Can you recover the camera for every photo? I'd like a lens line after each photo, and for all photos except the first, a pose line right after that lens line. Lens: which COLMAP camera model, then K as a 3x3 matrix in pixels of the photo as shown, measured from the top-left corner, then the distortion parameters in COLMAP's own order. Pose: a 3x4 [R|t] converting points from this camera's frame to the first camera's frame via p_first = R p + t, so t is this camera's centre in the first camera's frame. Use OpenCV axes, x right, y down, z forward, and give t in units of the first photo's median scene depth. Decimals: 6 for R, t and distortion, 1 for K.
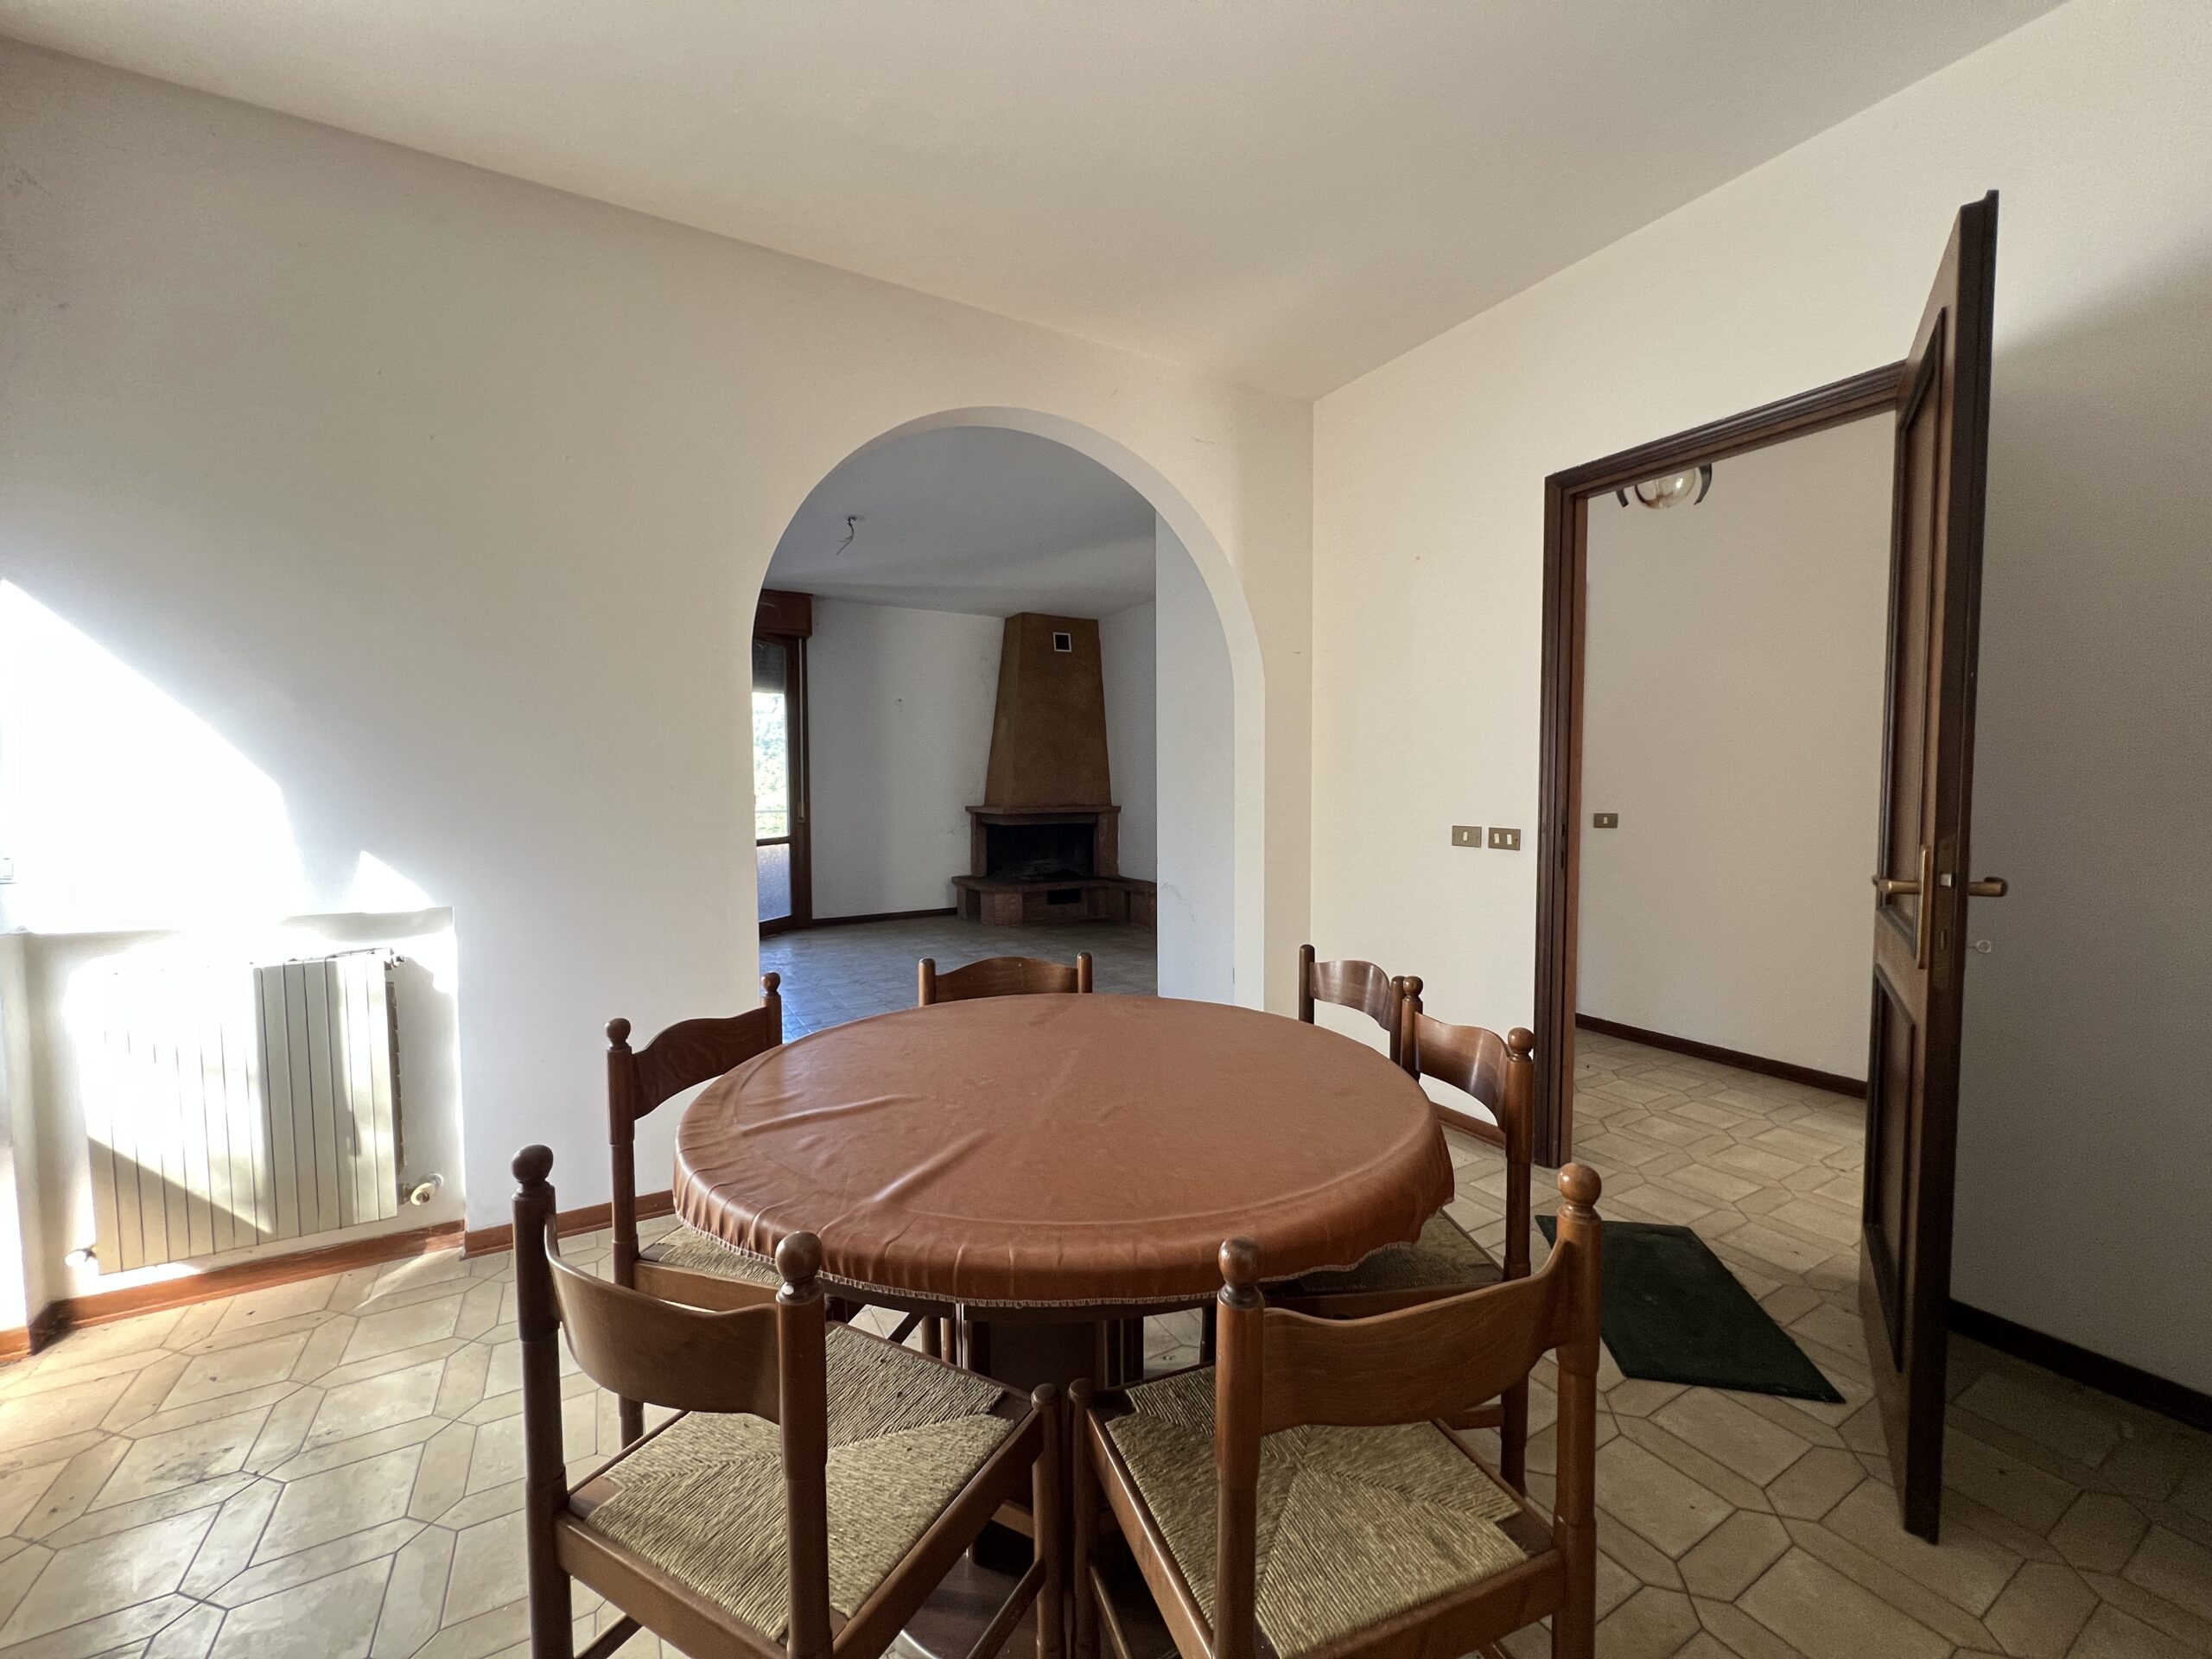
lens RADIAL K [[883.9, 0, 1102.1], [0, 883.9, 825.8], [0, 0, 1]] dist [-0.000936, 0.000709]
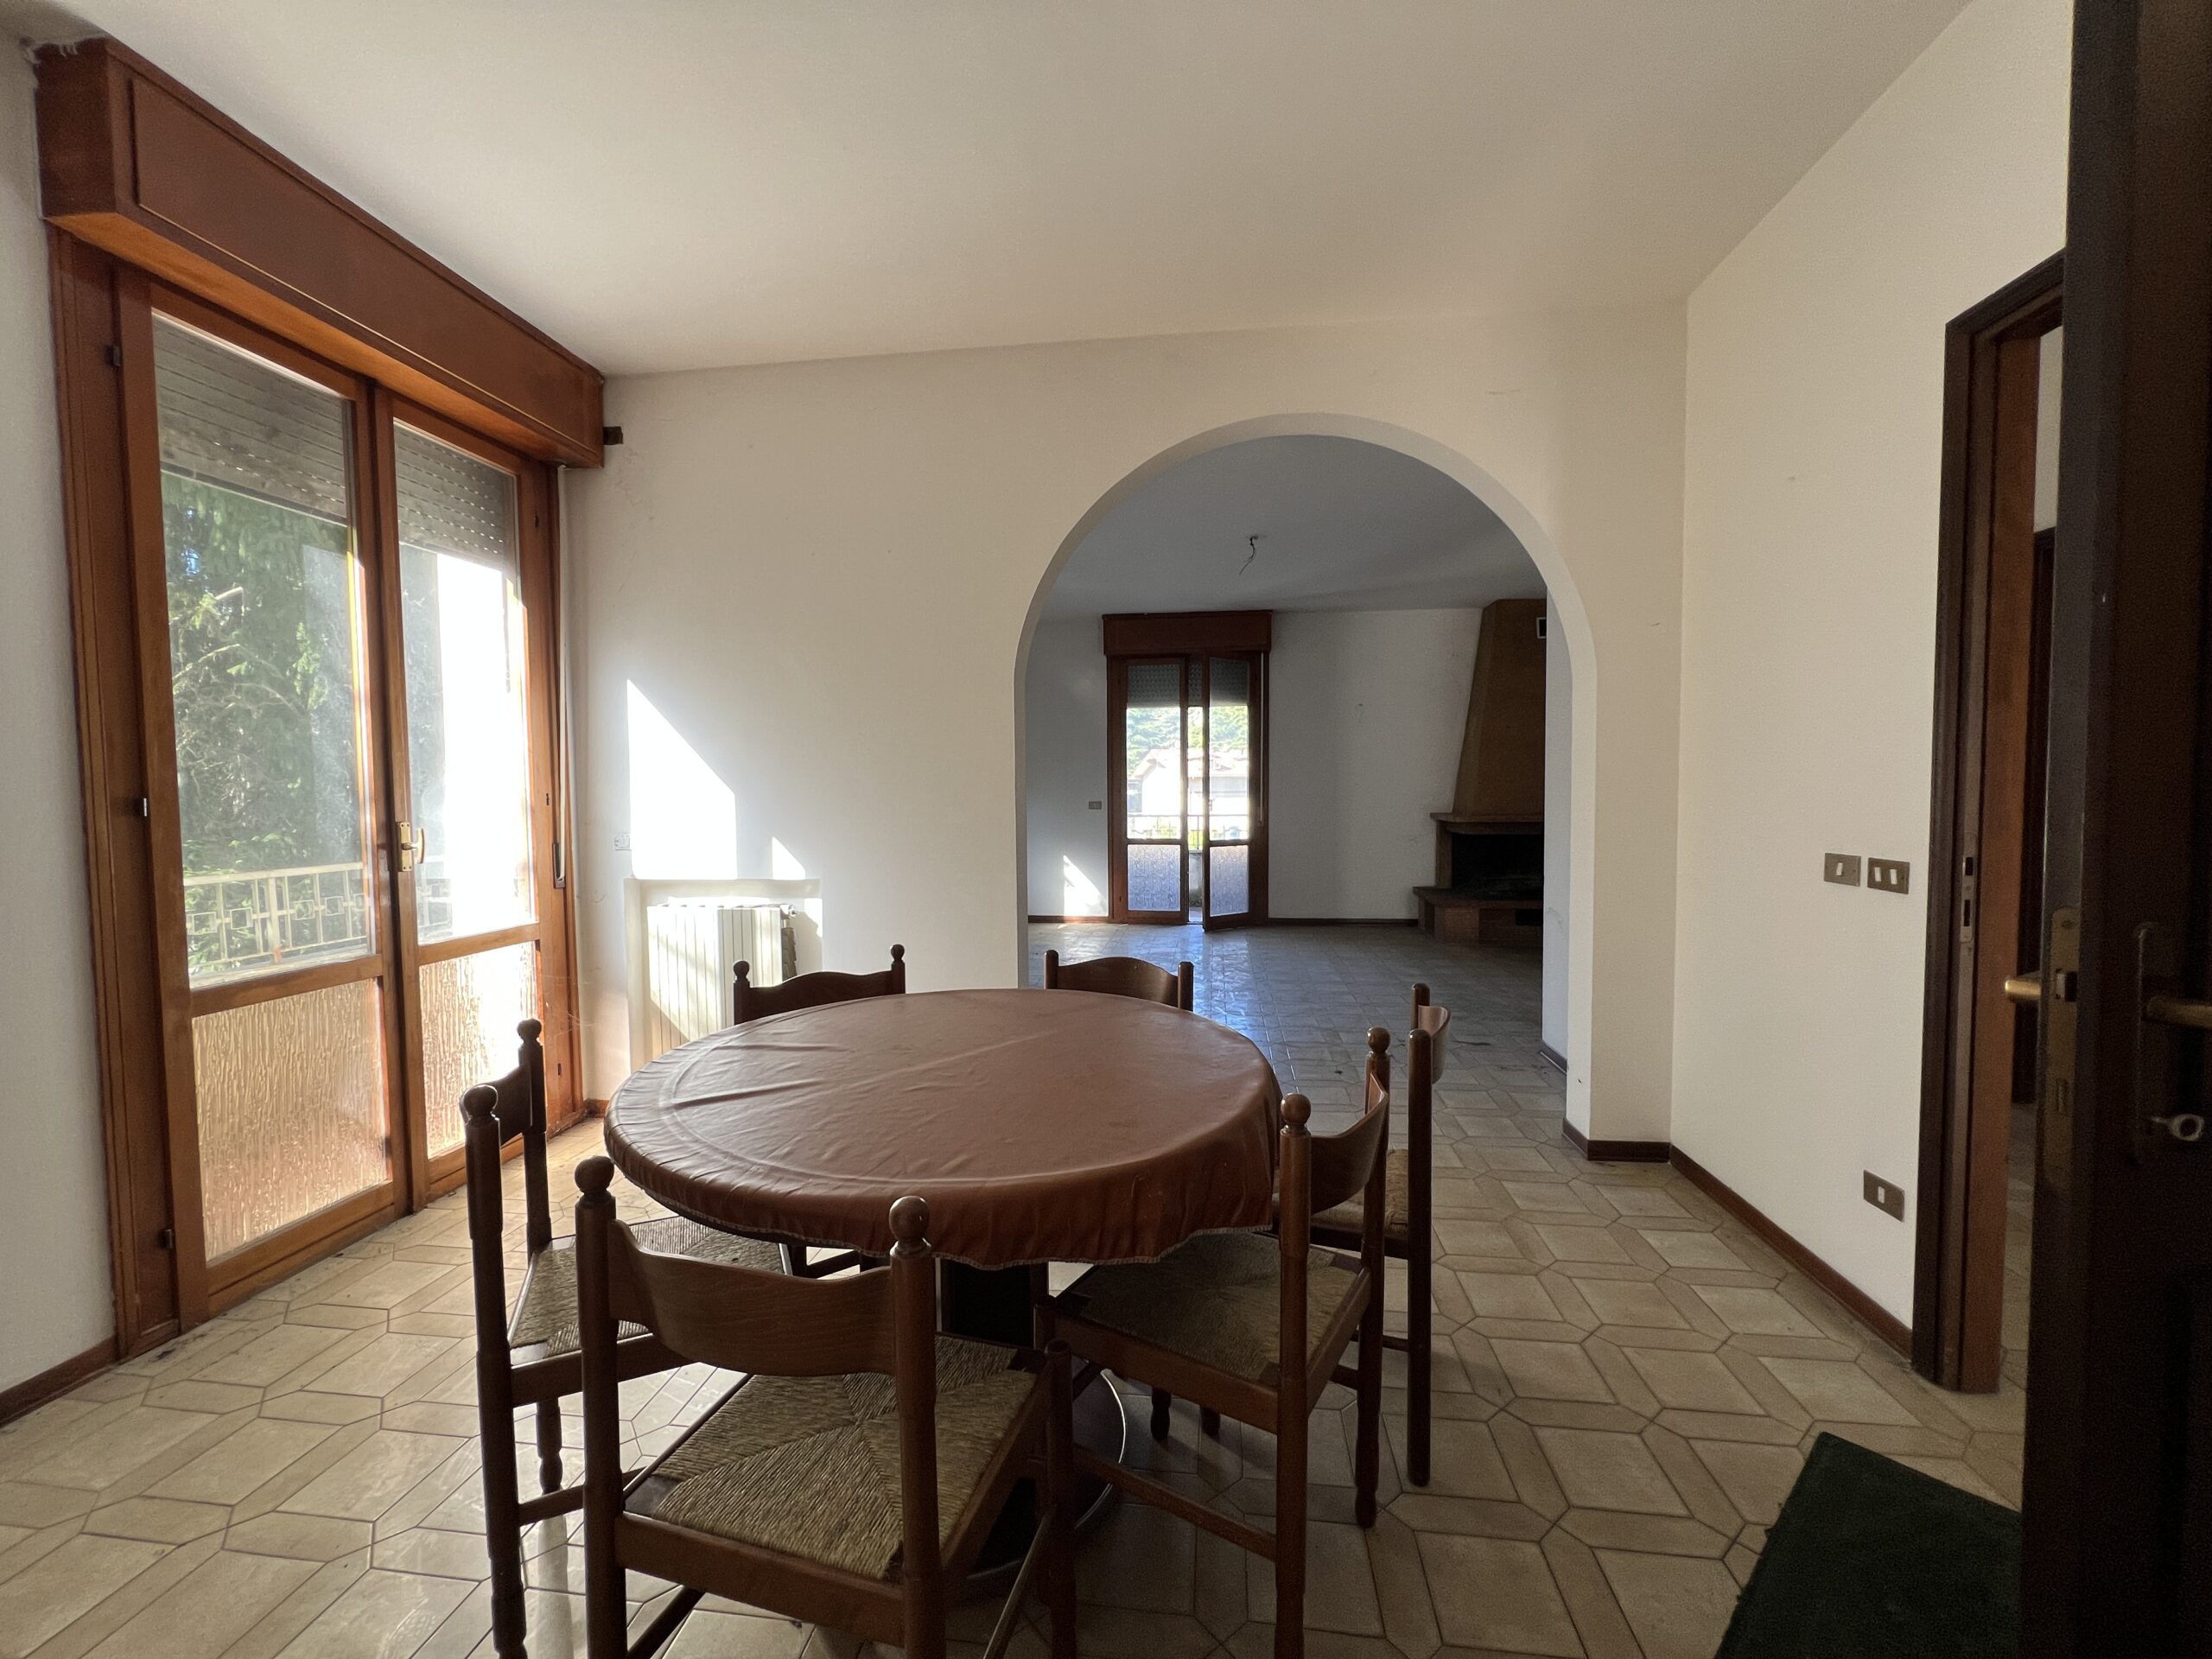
lens RADIAL K [[883.9, 0, 1104.8], [0, 883.9, 825.3], [0, 0, 1]] dist [-0.000936, 0.000709]
pose [[0.797991, 0.023315, -0.602218, 0.147161], [-0.025864, 0.999656, 0.004430, -0.004235], [0.602114, 0.012041, 0.798319, 0.039303]]
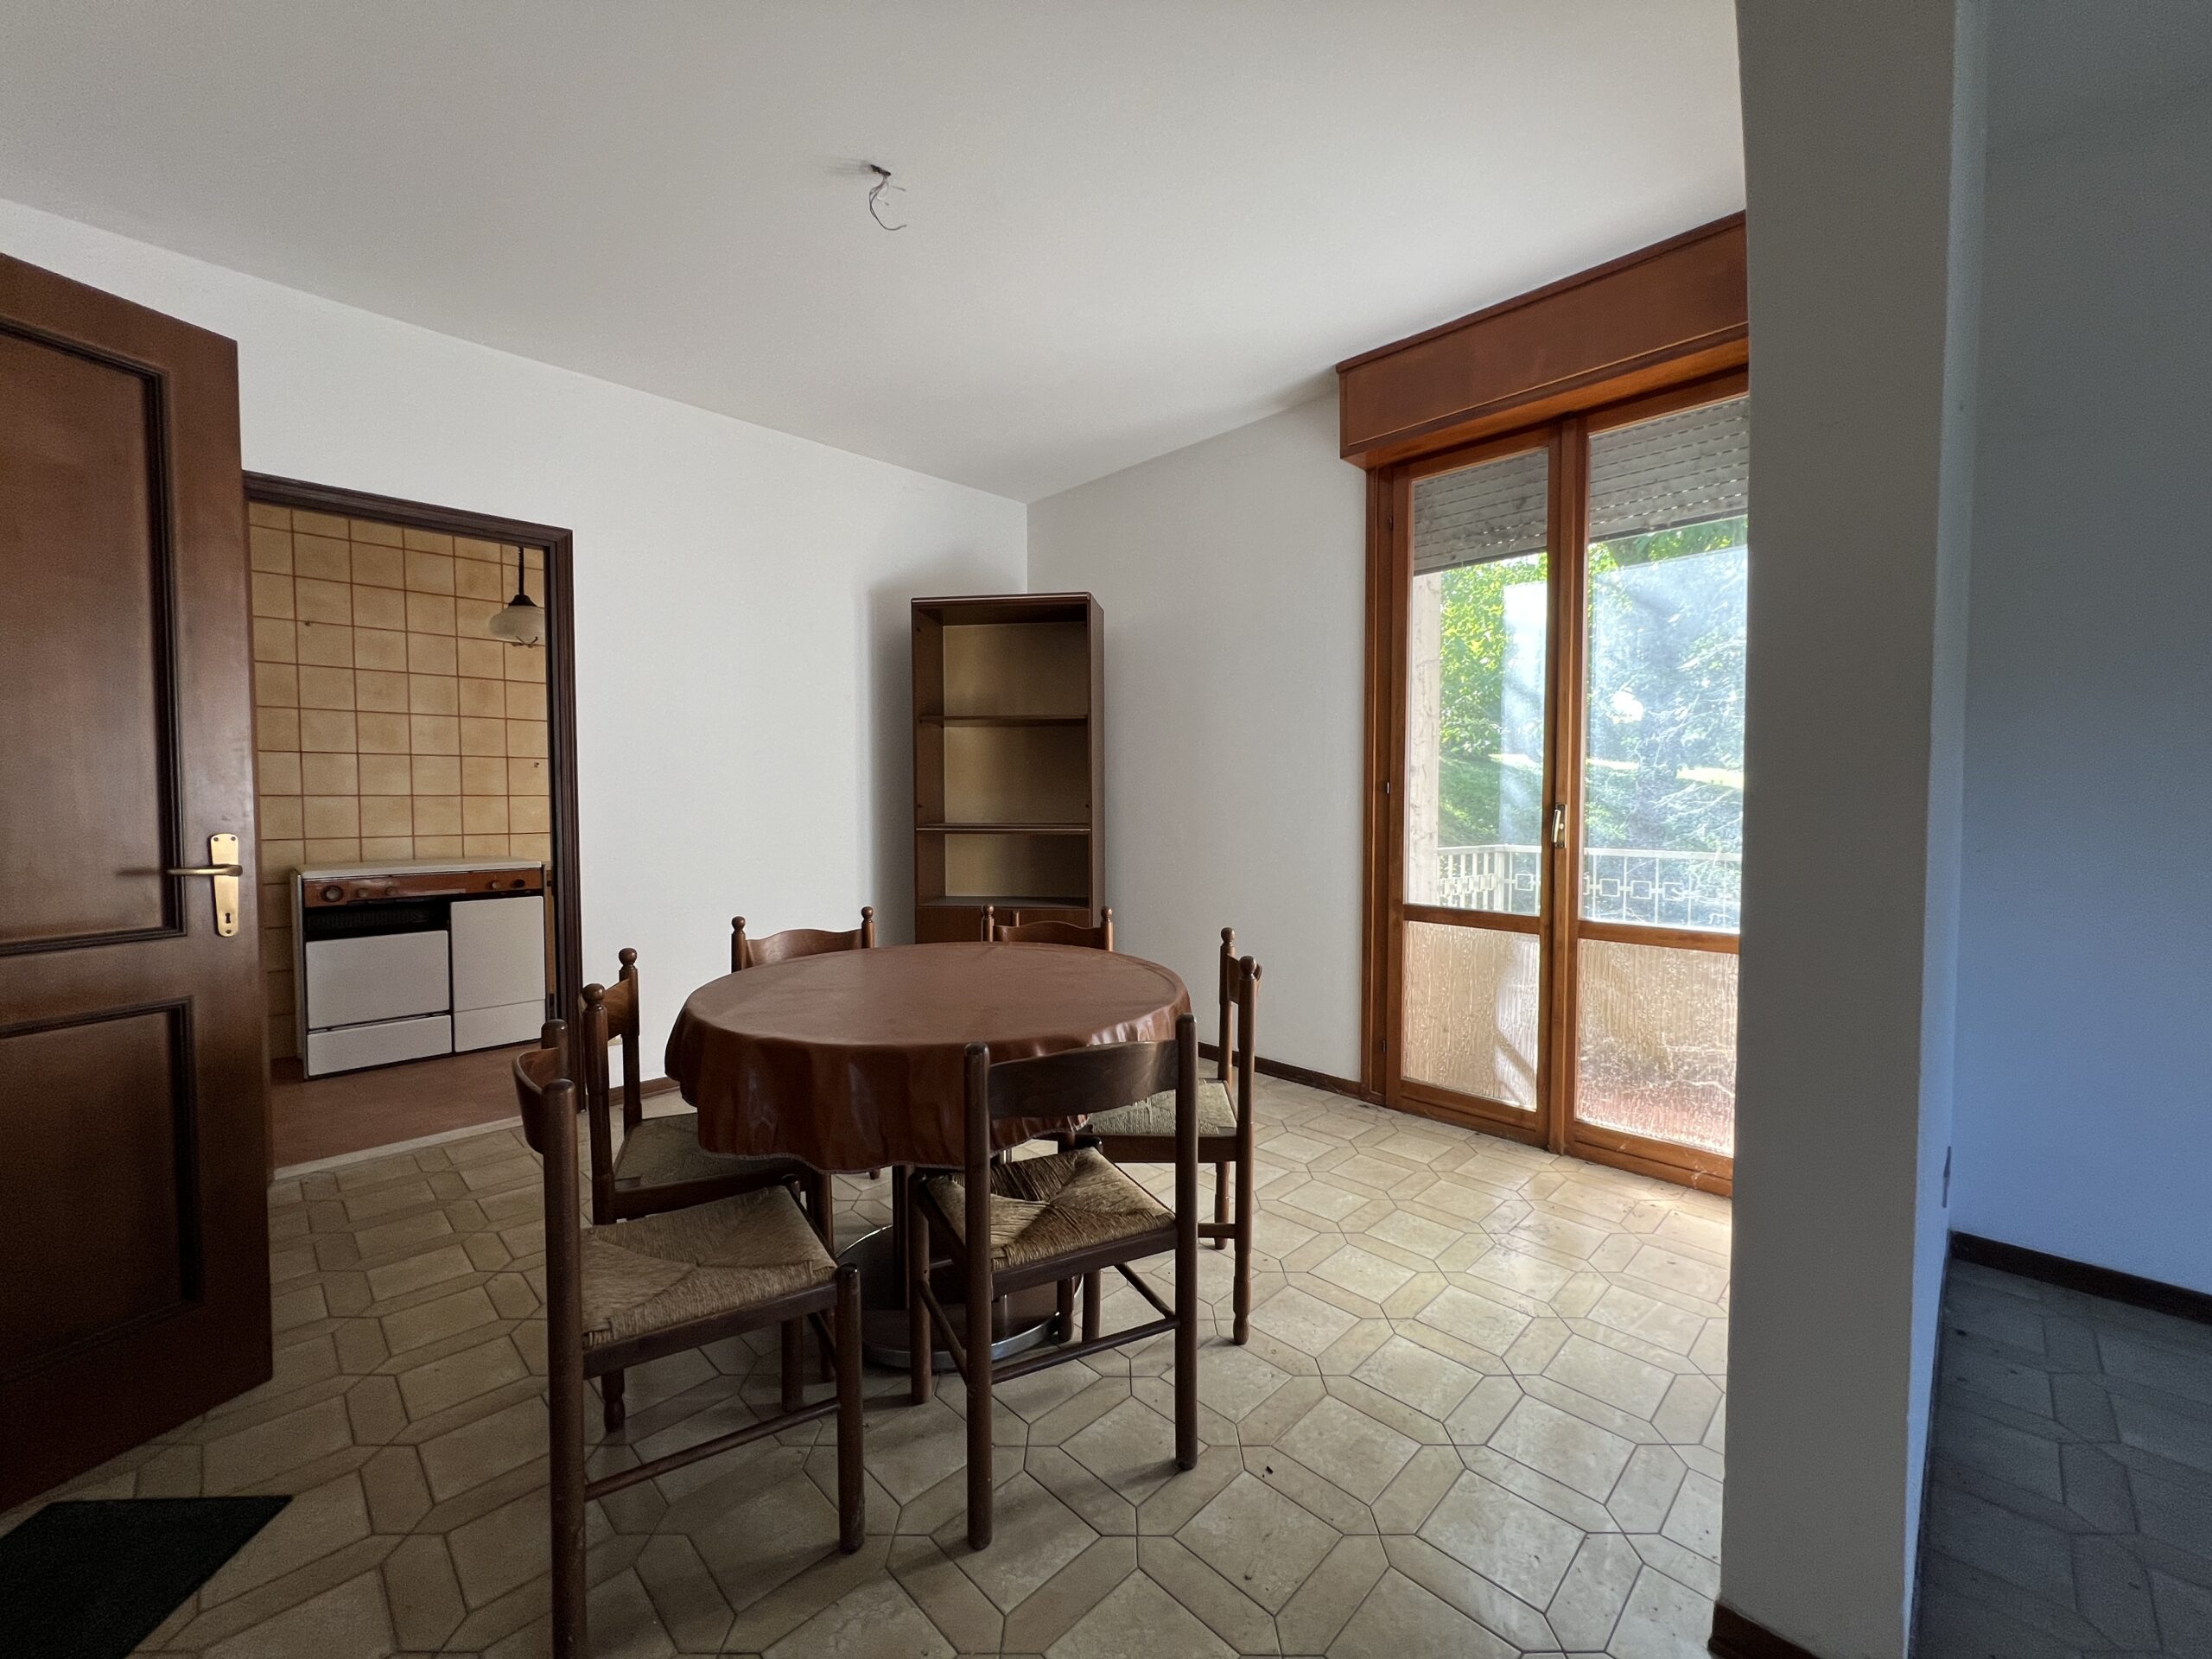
lens RADIAL K [[887.2, 0, 1105.1], [0, 887.2, 826.2], [0, 0, 1]] dist [-0.002187, 0.000402]
pose [[-0.964628, 0.016410, -0.263102, 0.016282], [-0.006526, 0.996268, 0.086066, -0.019169], [0.263533, 0.084739, -0.960921, 0.465267]]
